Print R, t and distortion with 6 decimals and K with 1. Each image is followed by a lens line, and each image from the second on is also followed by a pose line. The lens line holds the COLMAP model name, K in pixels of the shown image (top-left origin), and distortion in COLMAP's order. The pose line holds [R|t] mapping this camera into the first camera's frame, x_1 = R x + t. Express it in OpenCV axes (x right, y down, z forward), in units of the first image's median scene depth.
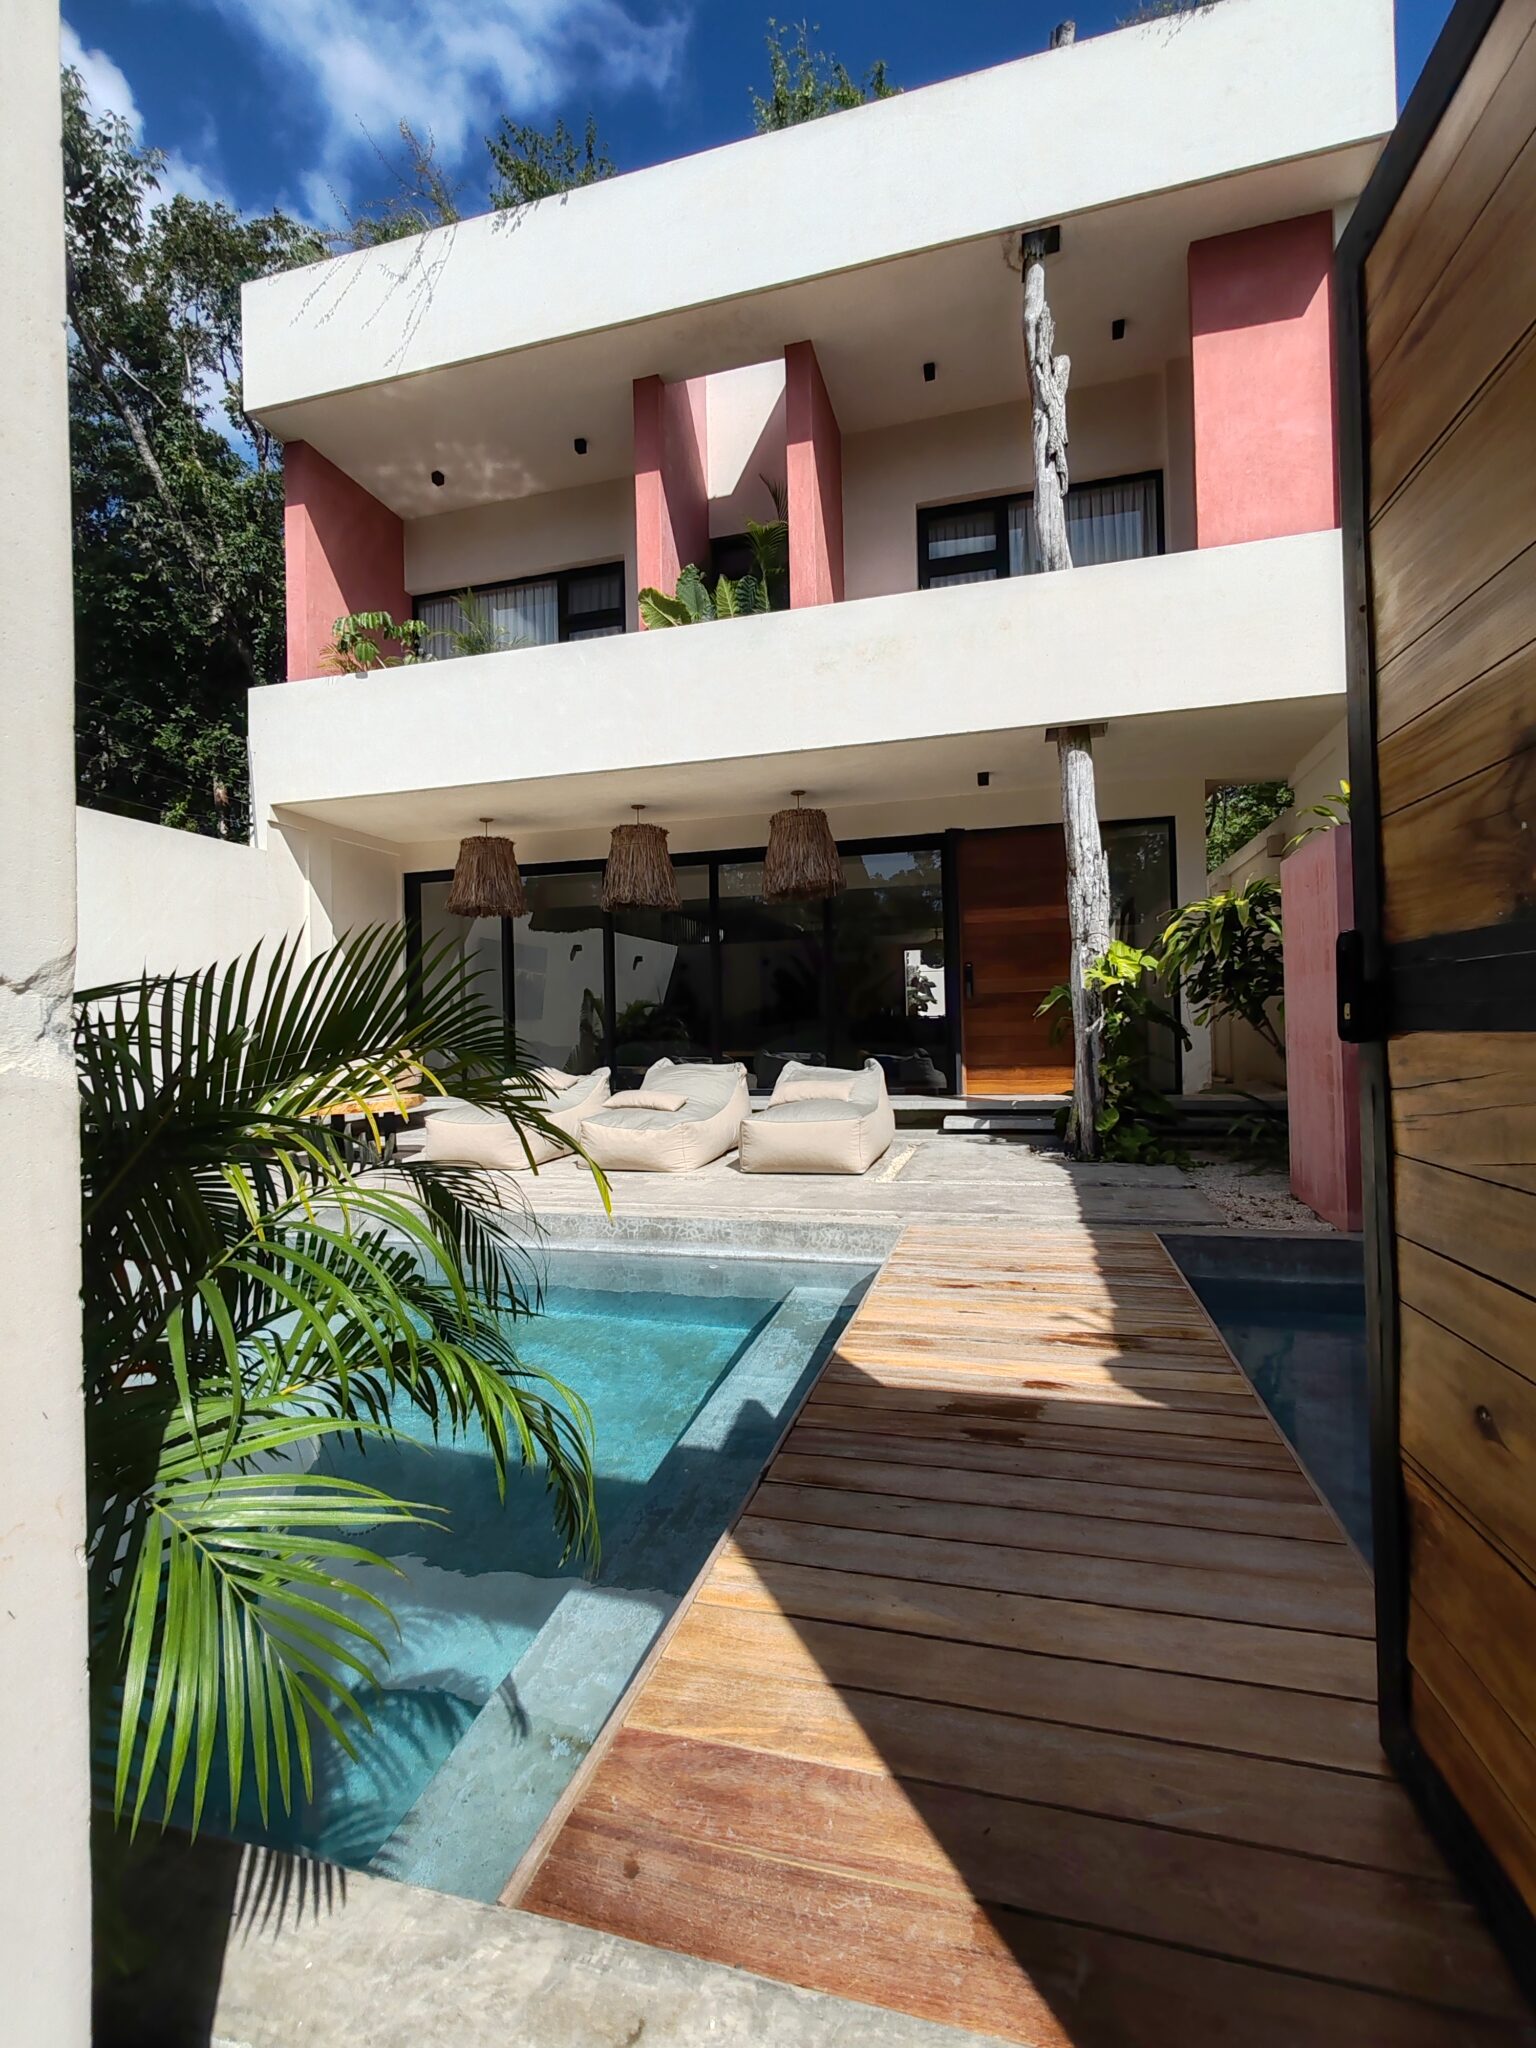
lens RADIAL K [[932.6, 0, 762.5], [0, 932.6, 1030.6], [0, 0, 1]] dist [-0.040546, -0.000033]
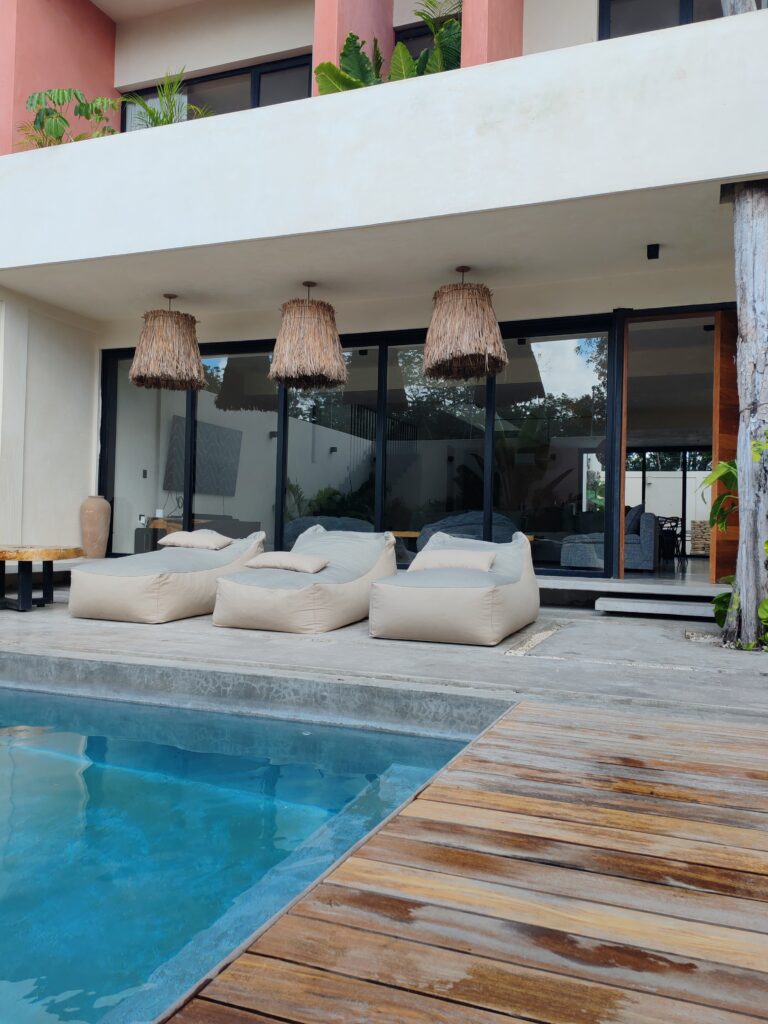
lens RADIAL K [[807.4, 0, 384.7], [0, 807.4, 509.7], [0, 0, 1]] dist [0.097430, -0.140316]
pose [[0.994039, 0.043755, -0.099862, 0.066357], [-0.046272, 0.998663, -0.023025, 0.036083], [0.098721, 0.027508, 0.994735, 0.151299]]
